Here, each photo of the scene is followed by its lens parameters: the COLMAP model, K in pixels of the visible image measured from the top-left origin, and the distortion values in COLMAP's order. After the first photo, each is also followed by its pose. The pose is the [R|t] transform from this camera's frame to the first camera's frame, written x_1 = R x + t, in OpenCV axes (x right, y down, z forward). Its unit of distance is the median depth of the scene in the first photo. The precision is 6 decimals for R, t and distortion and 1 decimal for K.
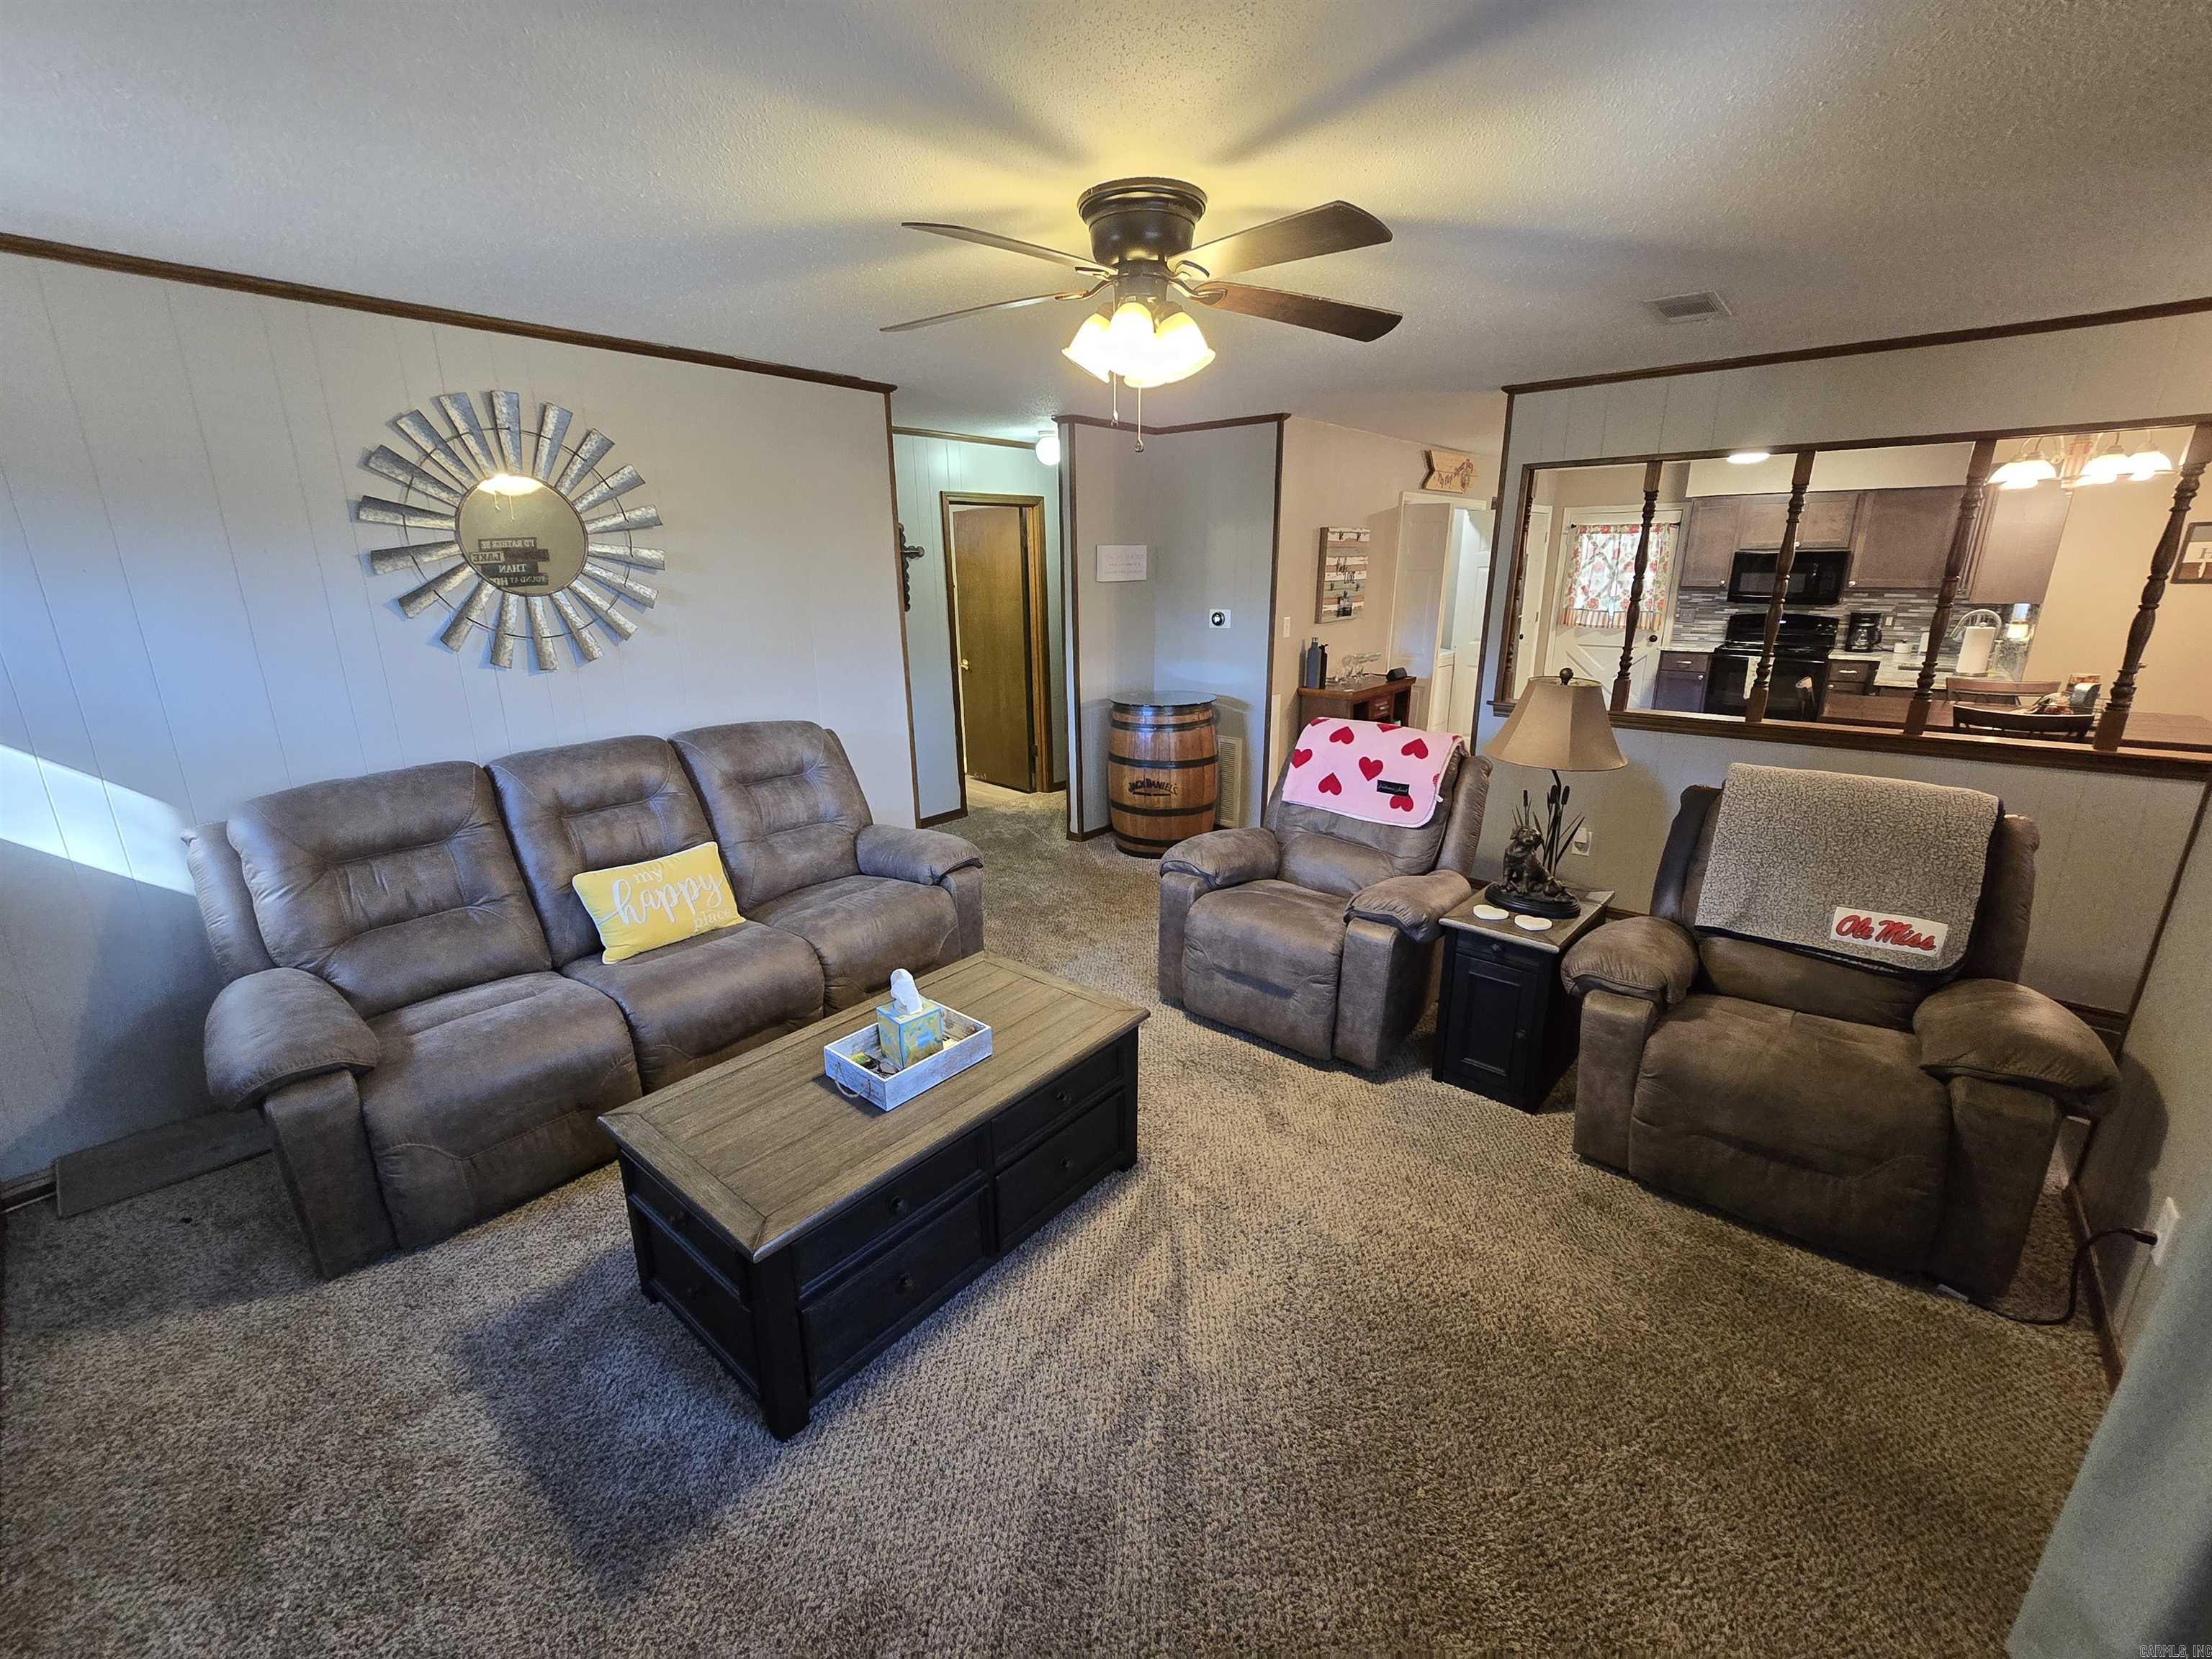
lens RADIAL K [[903.1, 0, 1096.3], [0, 903.1, 824.7], [0, 0, 1]] dist [-0.003038, 0.000099]
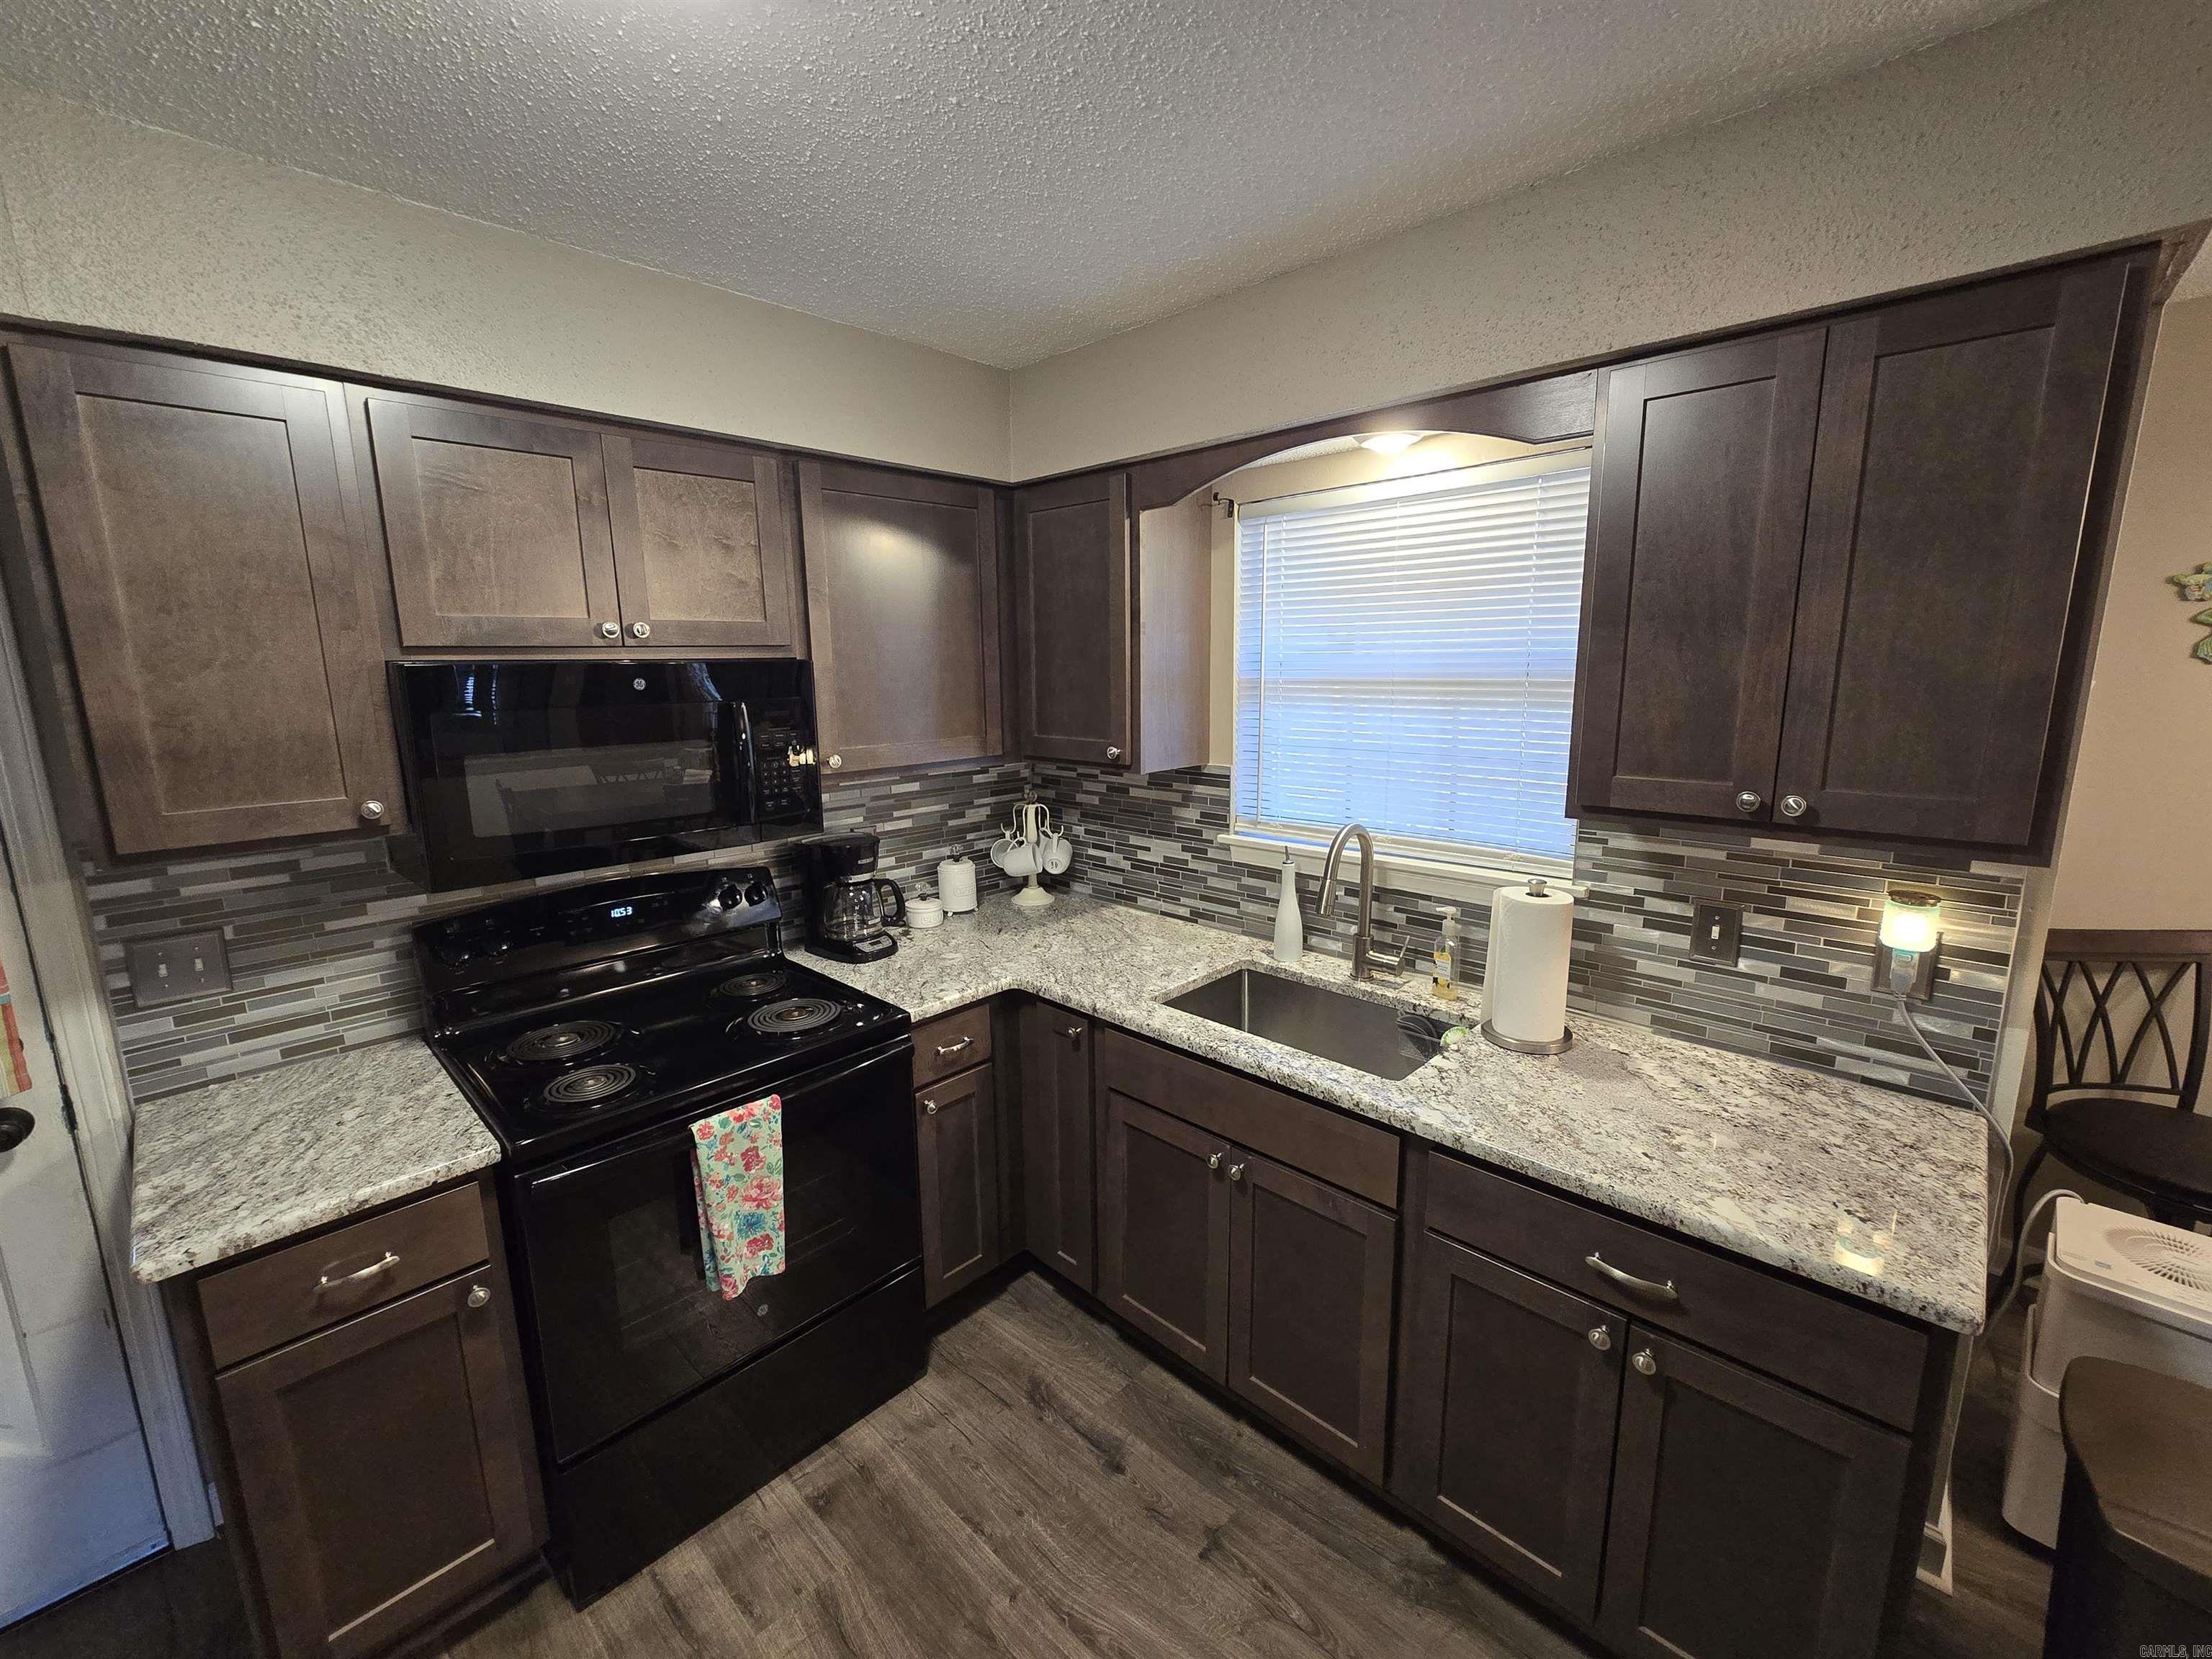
lens RADIAL K [[903.1, 0, 1107.6], [0, 903.1, 820.5], [0, 0, 1]] dist [-0.003038, 0.000099]
pose [[0.047946, -0.166147, 0.984935, 0.543120], [0.290683, 0.945710, 0.145380, -0.266963], [-0.955617, 0.279334, 0.093640, 0.889790]]
